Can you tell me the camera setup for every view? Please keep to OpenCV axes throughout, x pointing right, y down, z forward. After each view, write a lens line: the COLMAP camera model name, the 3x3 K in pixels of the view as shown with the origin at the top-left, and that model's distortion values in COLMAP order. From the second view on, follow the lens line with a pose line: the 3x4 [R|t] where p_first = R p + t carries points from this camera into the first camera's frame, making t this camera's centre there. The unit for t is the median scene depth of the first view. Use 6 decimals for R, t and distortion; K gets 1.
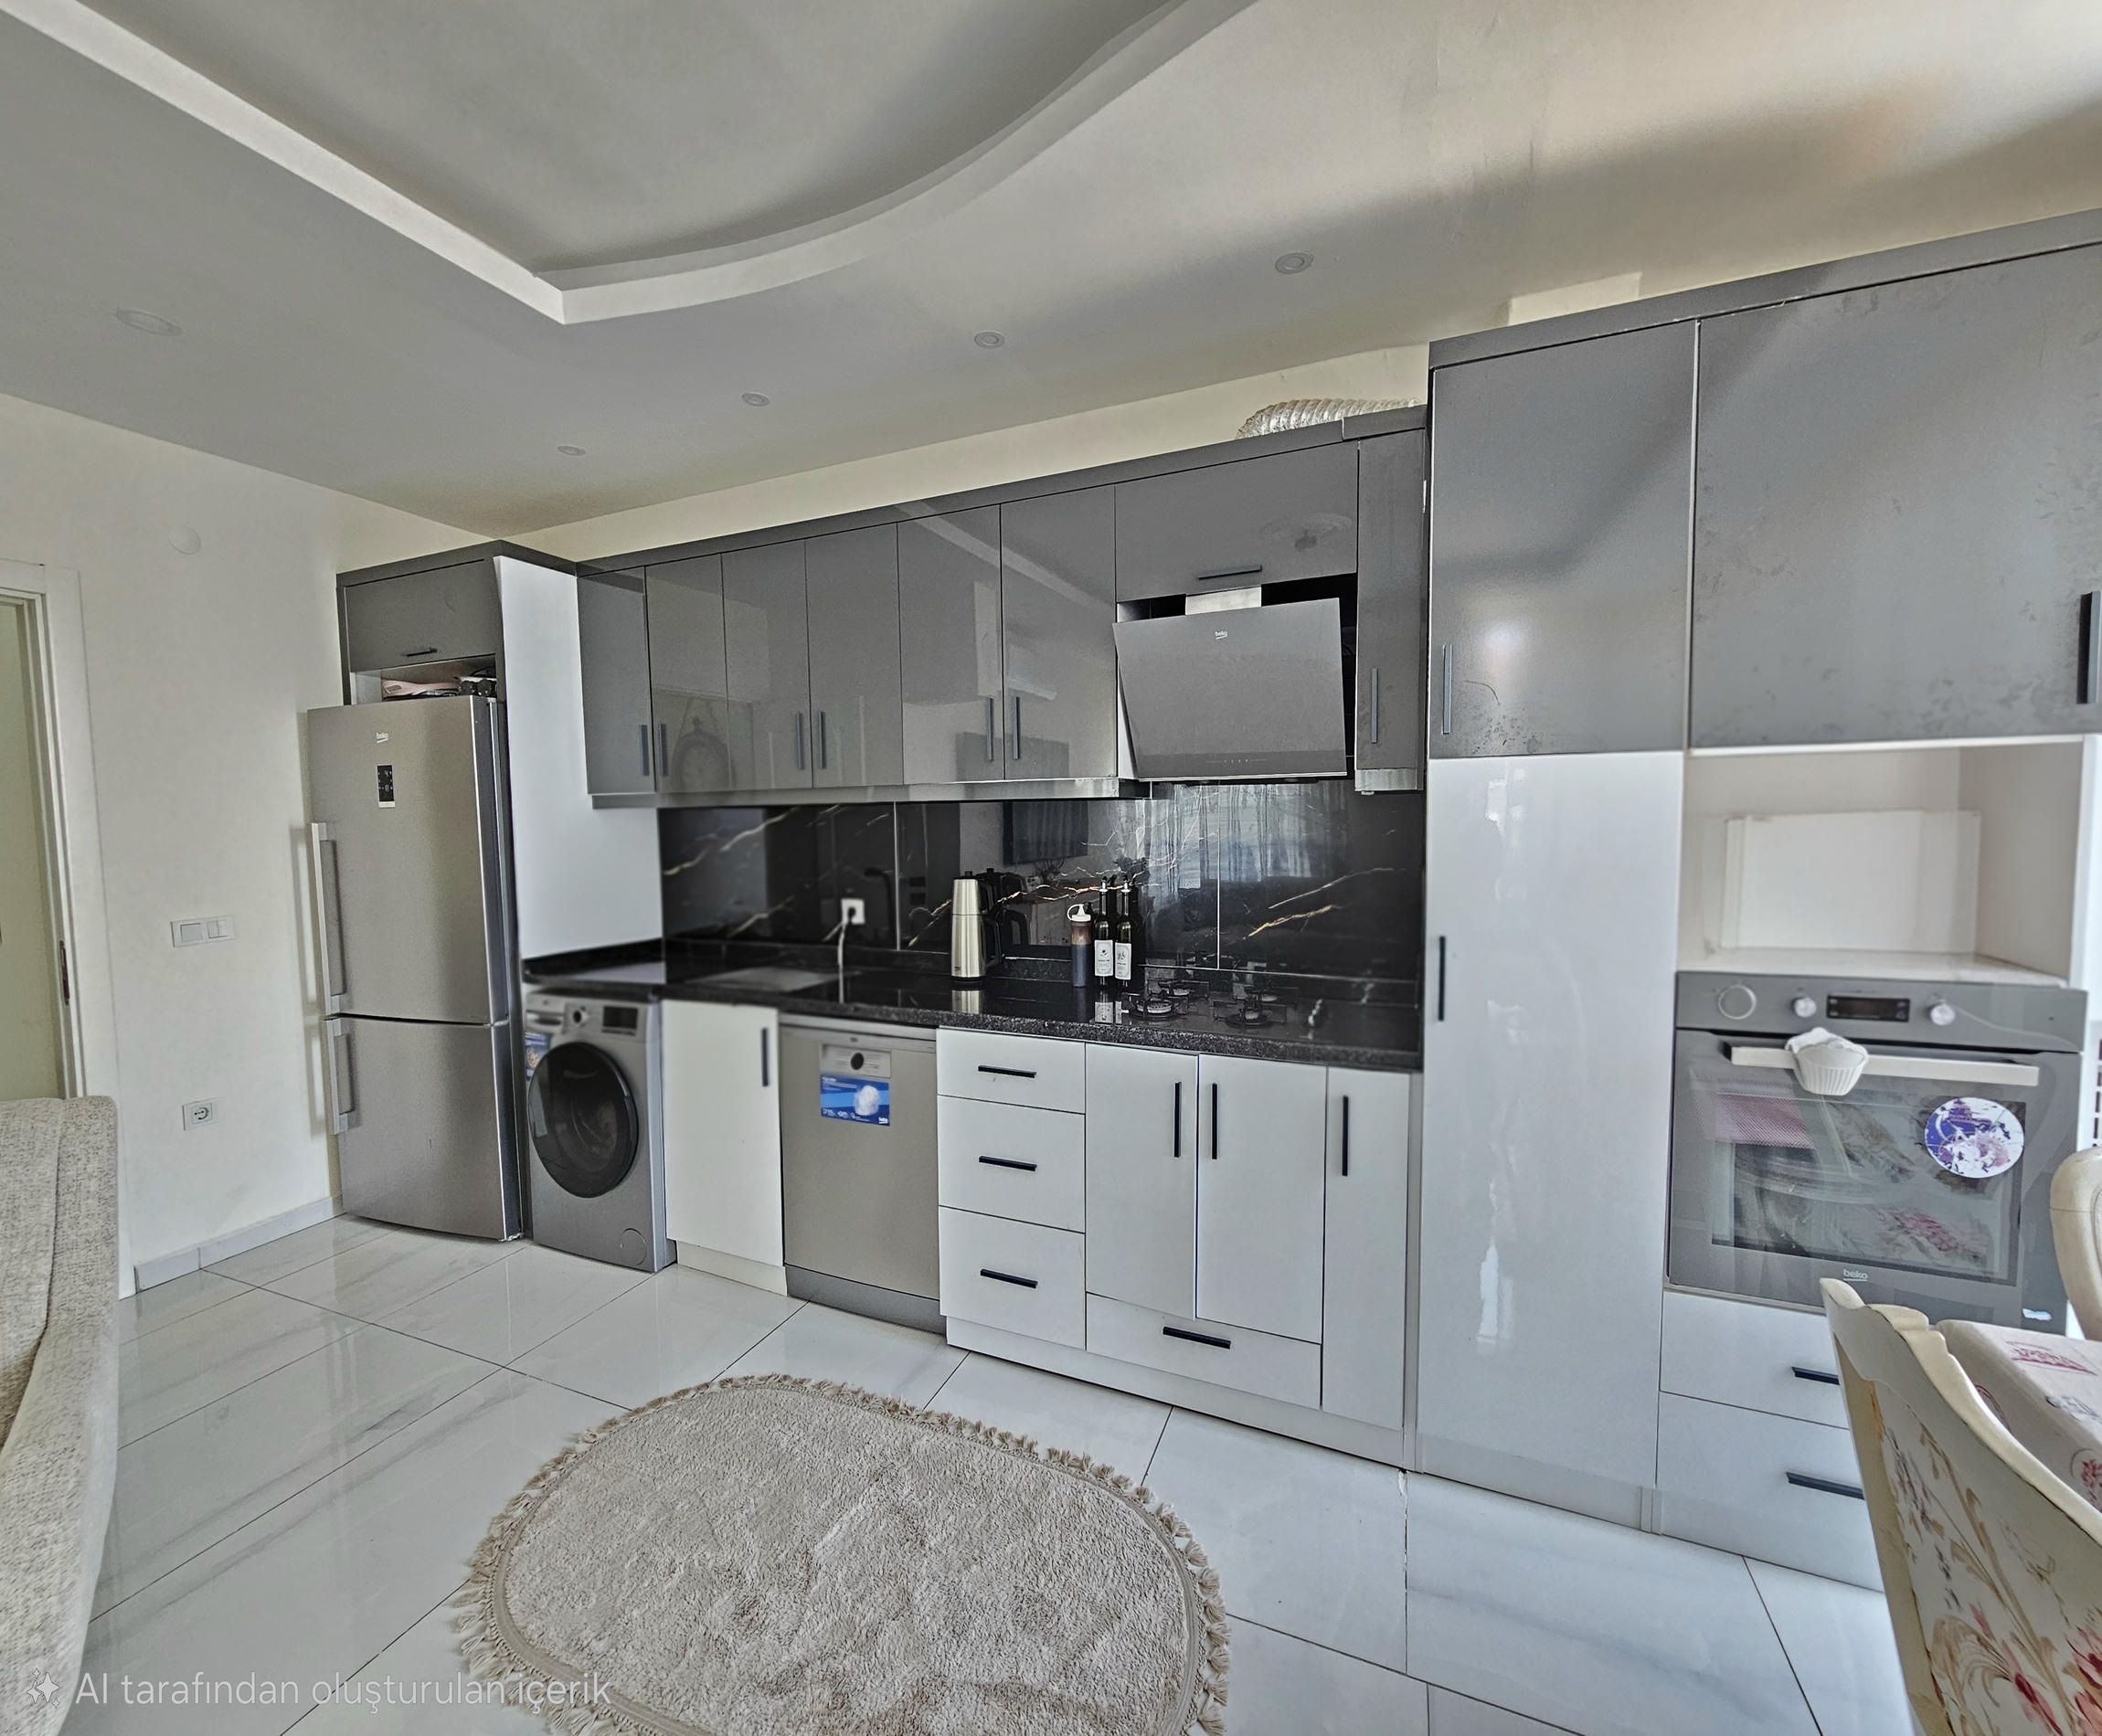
lens RADIAL K [[868.8, 0, 1051.7], [0, 868.8, 877.6], [0, 0, 1]] dist [0.001299, -0.000319]
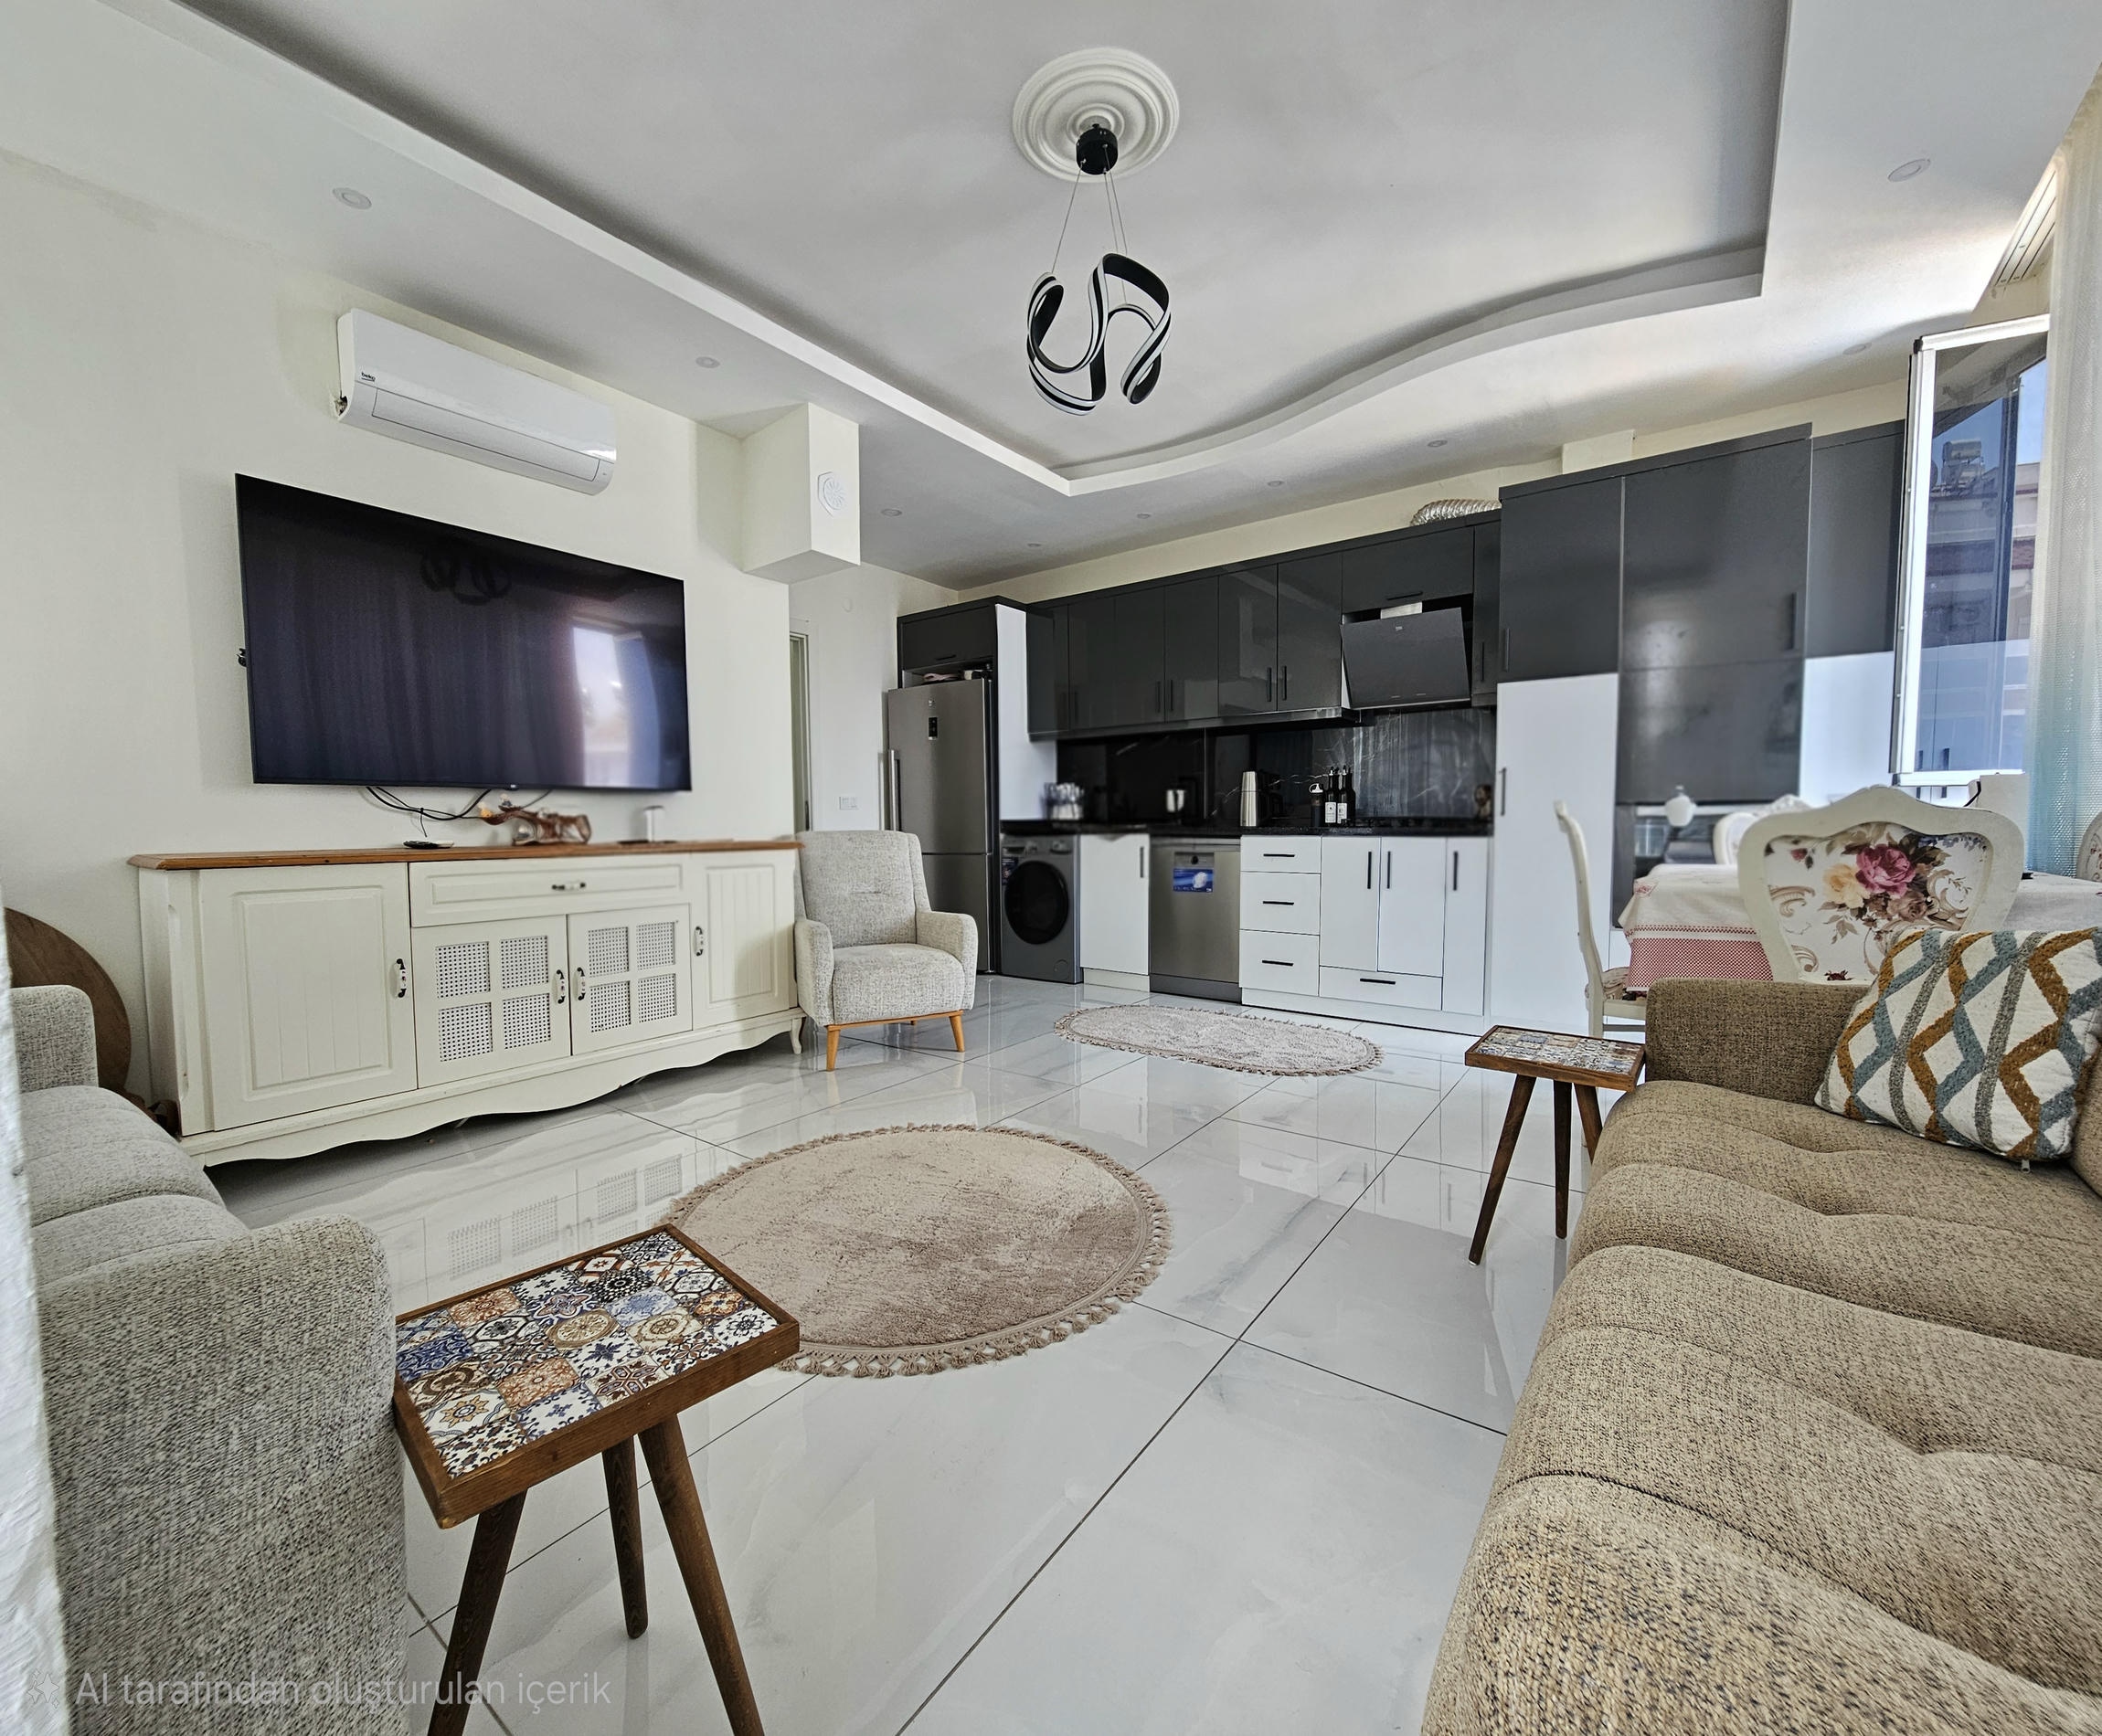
lens RADIAL K [[873.3, 0, 1051.0], [0, 873.3, 868.0], [0, 0, 1]] dist [-0.001350, -0.000206]
pose [[0.972523, 0.018075, -0.232106, -0.079755], [-0.021346, 0.999705, -0.011590, 0.240654], [0.231828, 0.016226, 0.972621, -0.873832]]
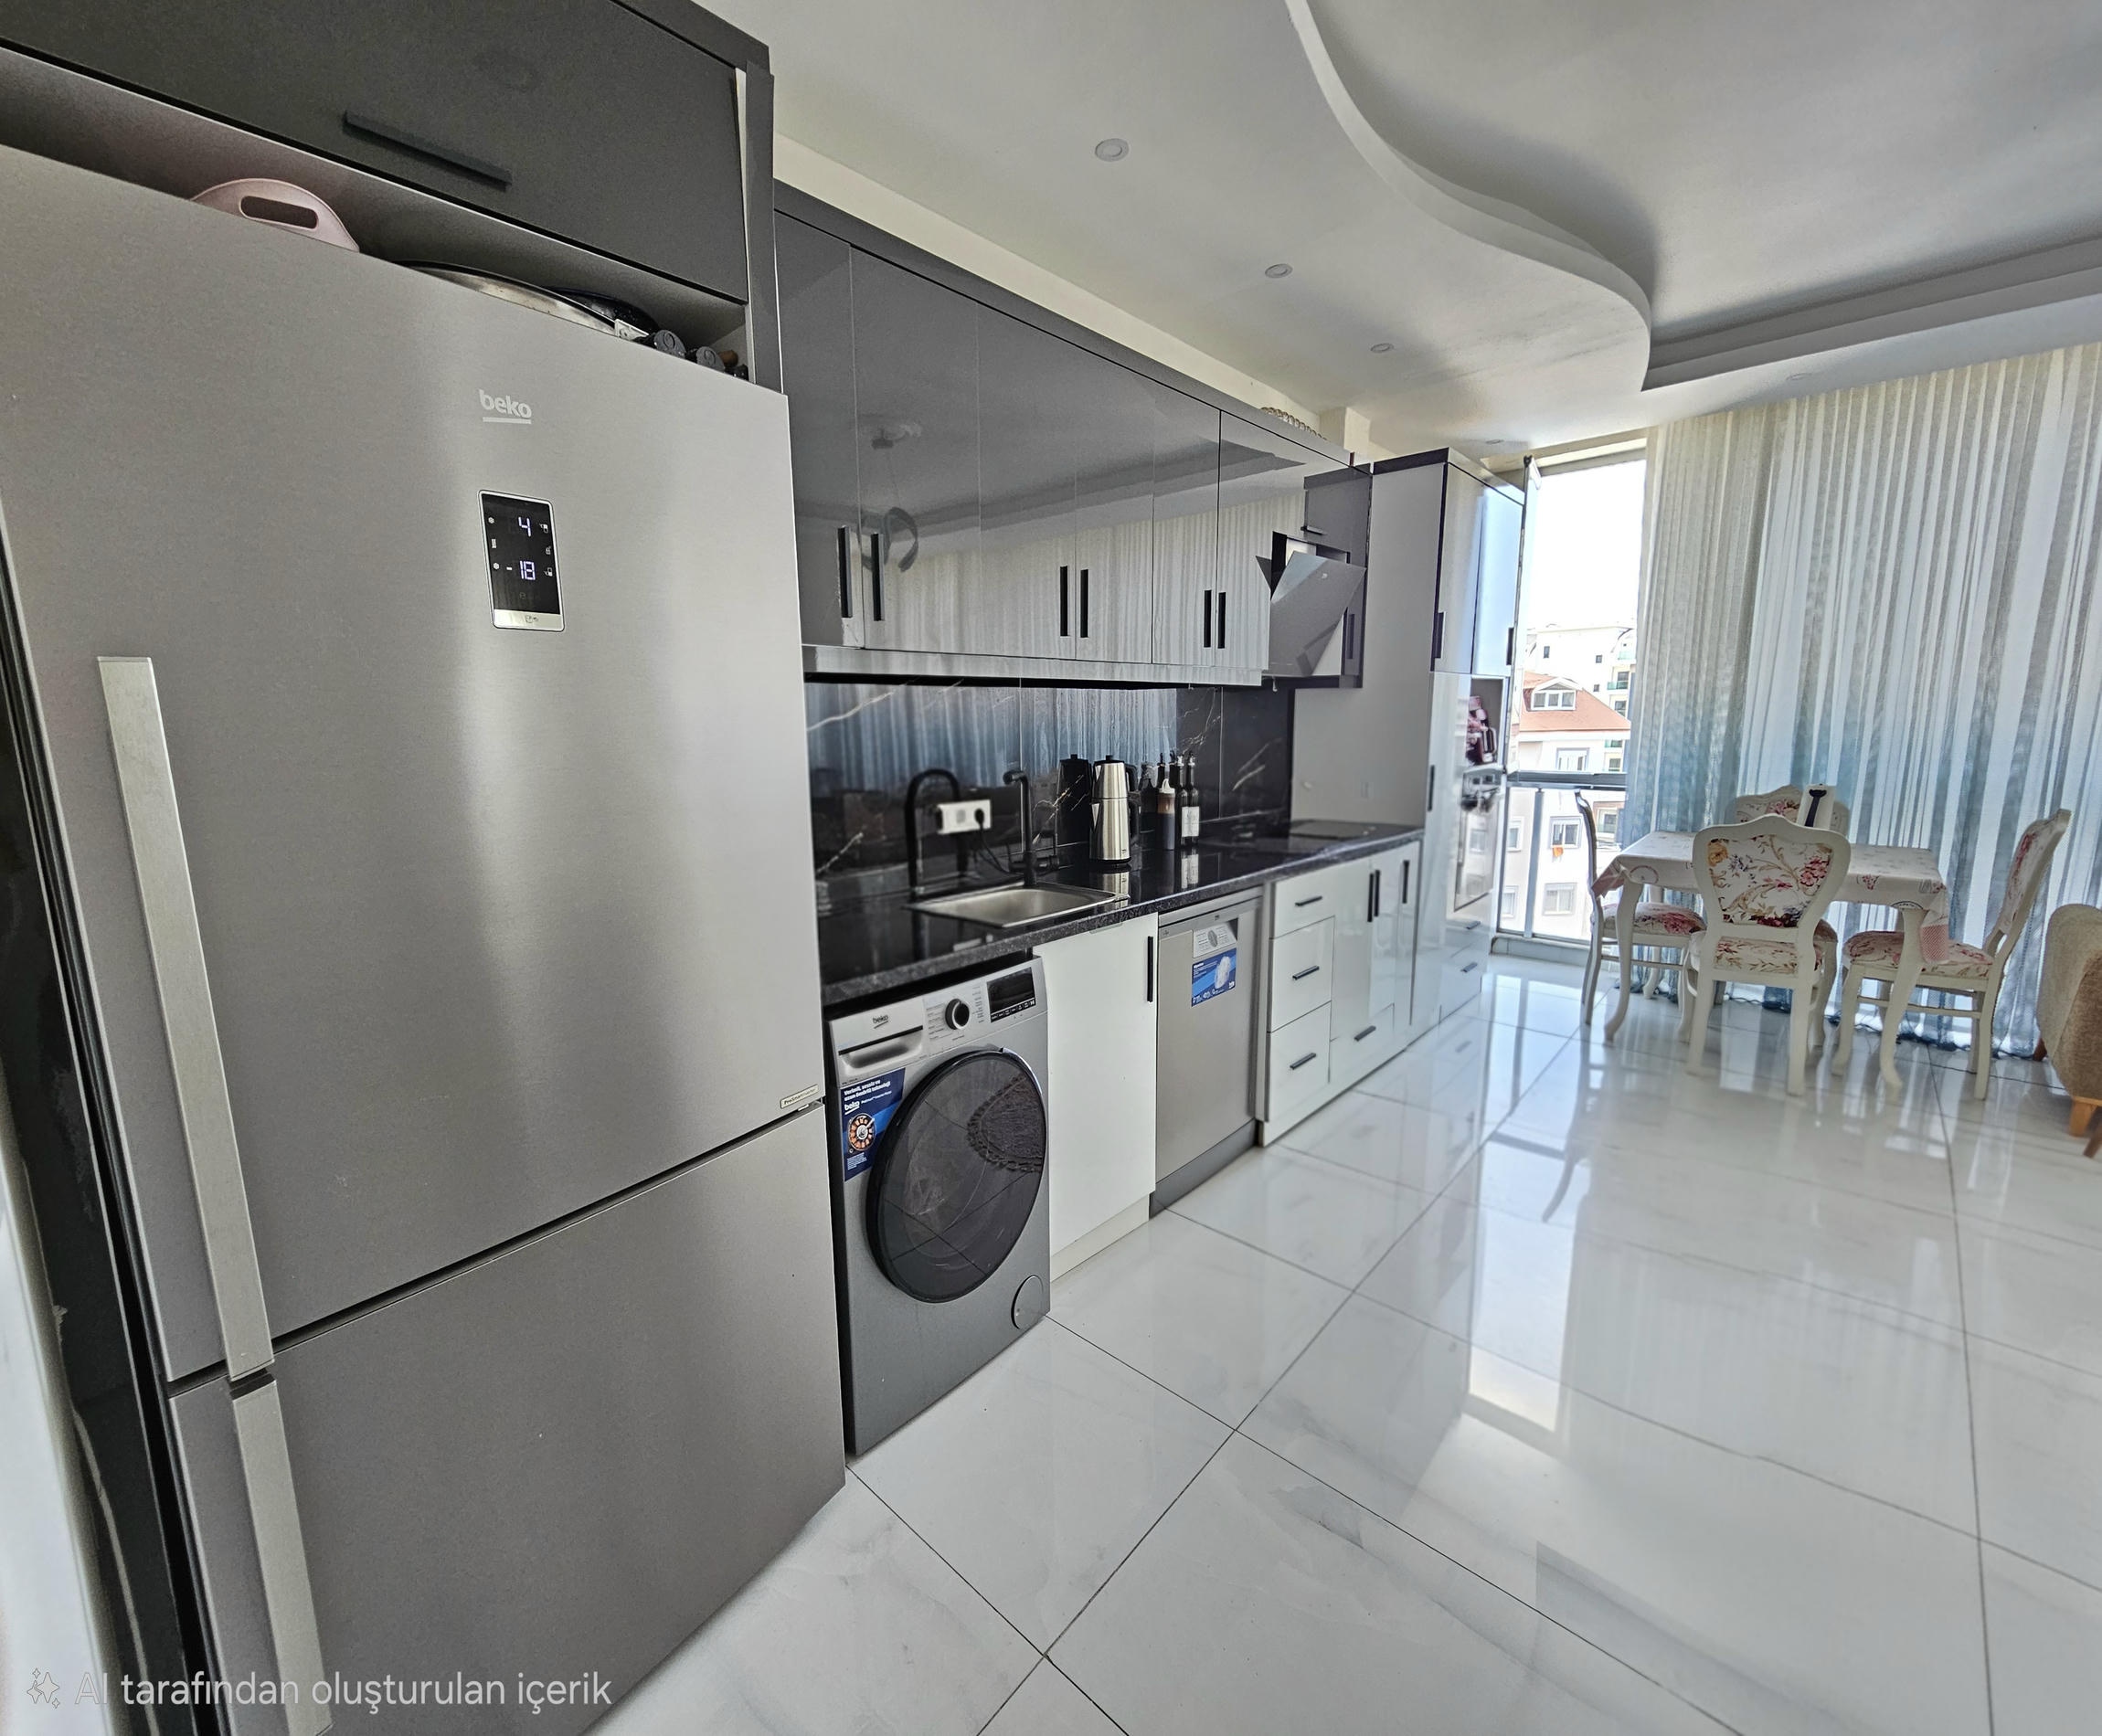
lens RADIAL K [[873.3, 0, 1051.0], [0, 873.3, 868.0], [0, 0, 1]] dist [-0.001350, -0.000206]
pose [[0.336140, -0.152117, 0.929446, -1.147042], [0.072230, 0.988127, 0.135599, -0.021650], [-0.939038, 0.021553, 0.343136, 0.771674]]
